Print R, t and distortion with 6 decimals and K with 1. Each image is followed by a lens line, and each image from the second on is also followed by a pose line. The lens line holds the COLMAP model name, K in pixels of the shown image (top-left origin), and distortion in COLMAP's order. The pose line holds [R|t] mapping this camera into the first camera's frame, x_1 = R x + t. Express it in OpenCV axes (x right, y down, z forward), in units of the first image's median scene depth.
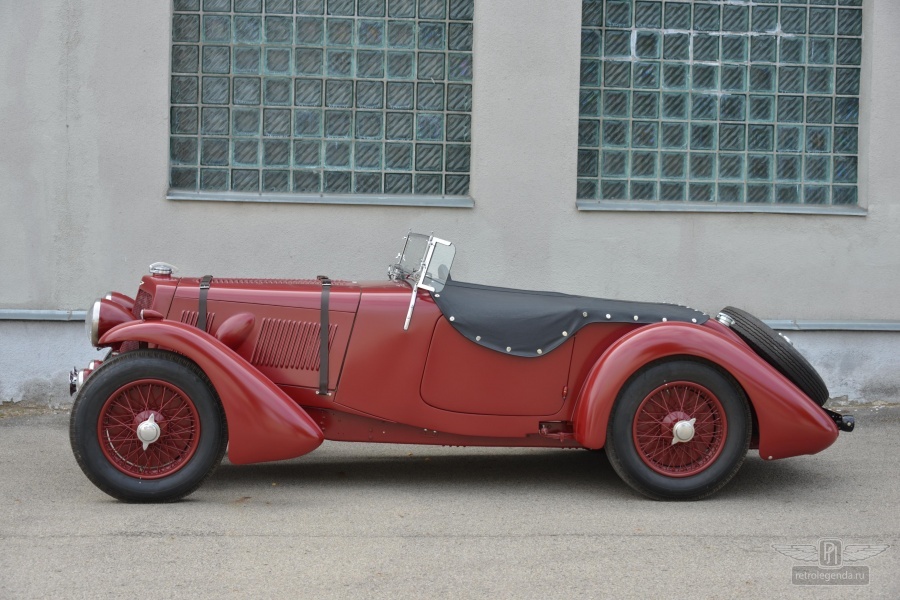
lens RADIAL K [[1526.9, 0, 448.8], [0, 1526.9, 302.1], [0, 0, 1]] dist [-0.057800, 0.000000]
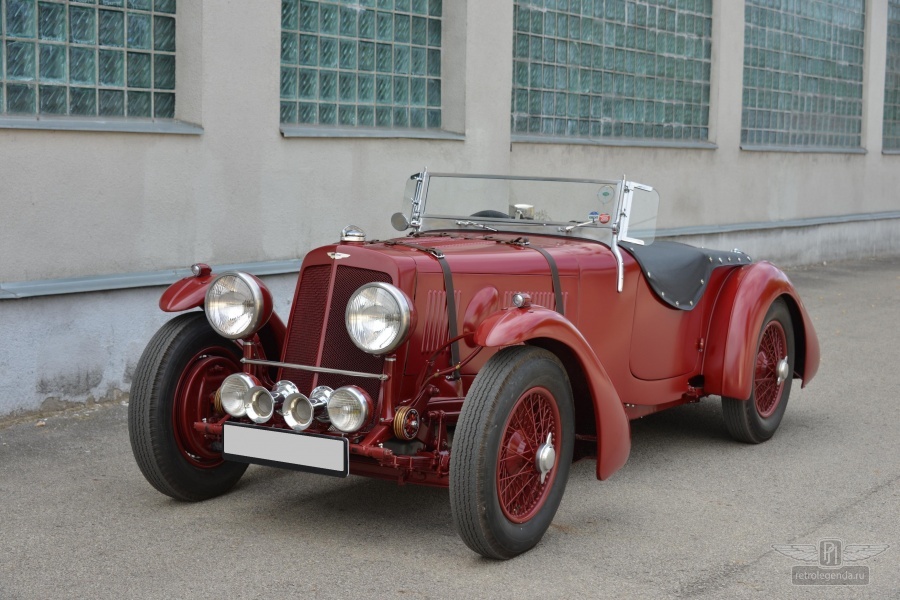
lens RADIAL K [[1536.7, 0, 352.0], [0, 1536.7, 314.8], [0, 0, 1]] dist [-0.035476, 0.000000]
pose [[0.640886, -0.093878, 0.761874, -0.557440], [0.036002, 0.995078, 0.092328, -0.038279], [-0.766791, -0.031742, 0.641111, 0.405074]]
